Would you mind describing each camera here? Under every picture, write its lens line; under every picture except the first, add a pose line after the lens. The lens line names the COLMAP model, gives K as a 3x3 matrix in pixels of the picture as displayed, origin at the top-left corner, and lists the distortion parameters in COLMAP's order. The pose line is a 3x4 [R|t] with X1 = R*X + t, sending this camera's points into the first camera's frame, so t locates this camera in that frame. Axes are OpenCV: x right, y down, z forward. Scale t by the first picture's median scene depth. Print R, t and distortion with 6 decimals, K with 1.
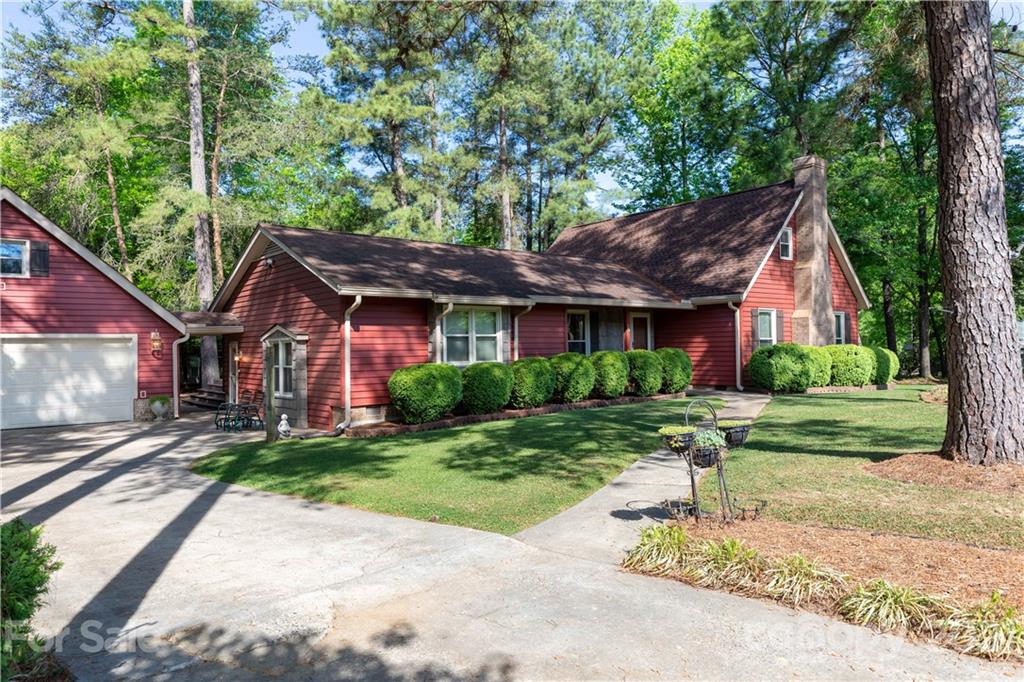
lens RADIAL K [[728.6, 0, 508.1], [0, 728.6, 335.1], [0, 0, 1]] dist [0.017256, 0.002899]
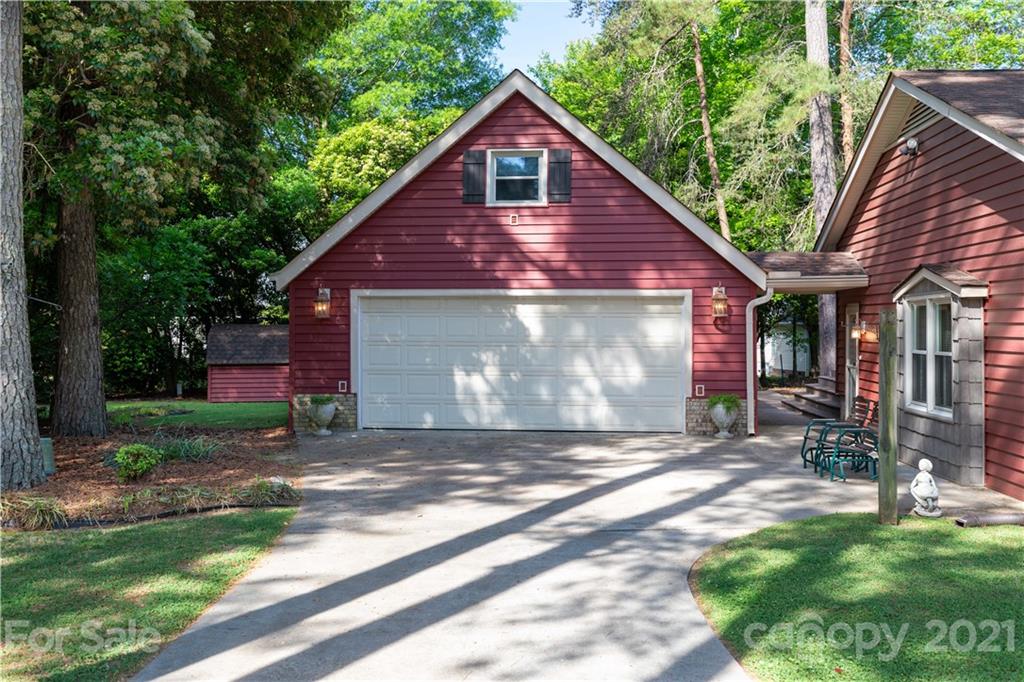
lens RADIAL K [[946.8, 0, 527.8], [0, 946.8, 317.0], [0, 0, 1]] dist [-0.015778, 0.000000]
pose [[0.730170, 0.011708, -0.683166, -0.071955], [-0.003458, 0.999904, 0.013440, 0.010671], [0.683257, -0.007451, 0.730140, 0.333337]]
